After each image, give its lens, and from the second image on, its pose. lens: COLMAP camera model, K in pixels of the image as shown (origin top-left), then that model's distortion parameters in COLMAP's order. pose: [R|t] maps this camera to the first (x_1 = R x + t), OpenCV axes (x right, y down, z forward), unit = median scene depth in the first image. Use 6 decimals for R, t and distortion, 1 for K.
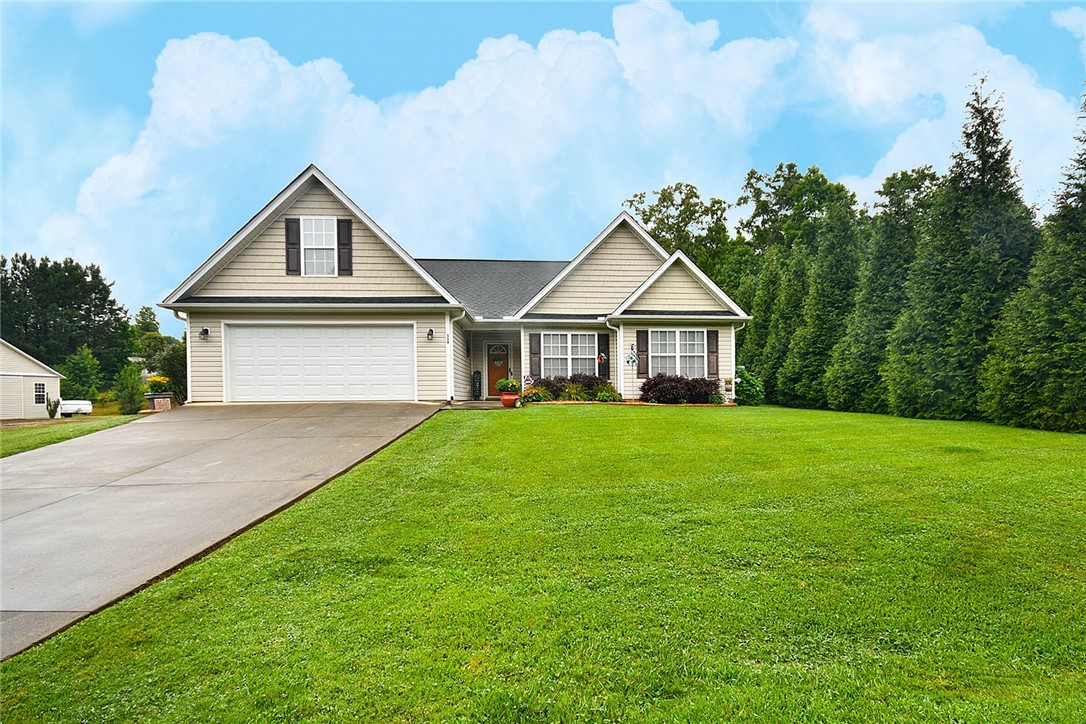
lens RADIAL K [[554.2, 0, 543.0], [0, 554.2, 362.0], [0, 0, 1]] dist [-0.000193, -0.000005]
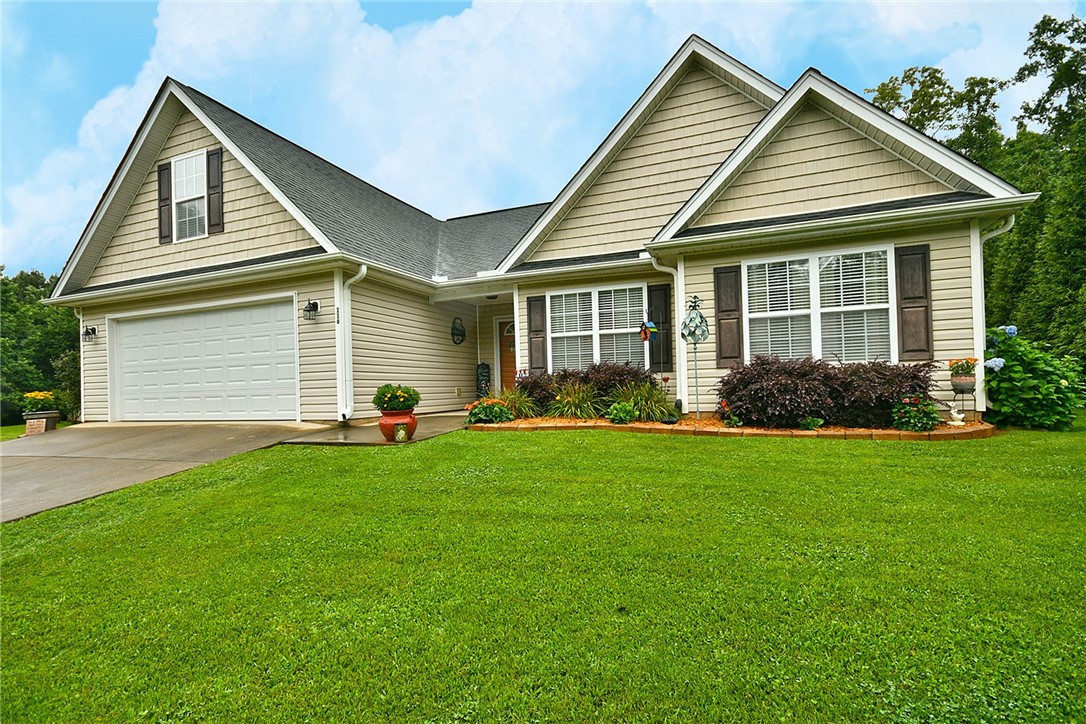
lens RADIAL K [[489.2, 0, 543.0], [0, 489.2, 362.0], [0, 0, 1]] dist [0.013865, -0.009969]
pose [[0.898550, -0.040253, -0.437020, 0.216467], [0.054651, 0.998297, 0.020415, 0.007206], [0.435454, -0.042228, 0.899220, 0.547879]]
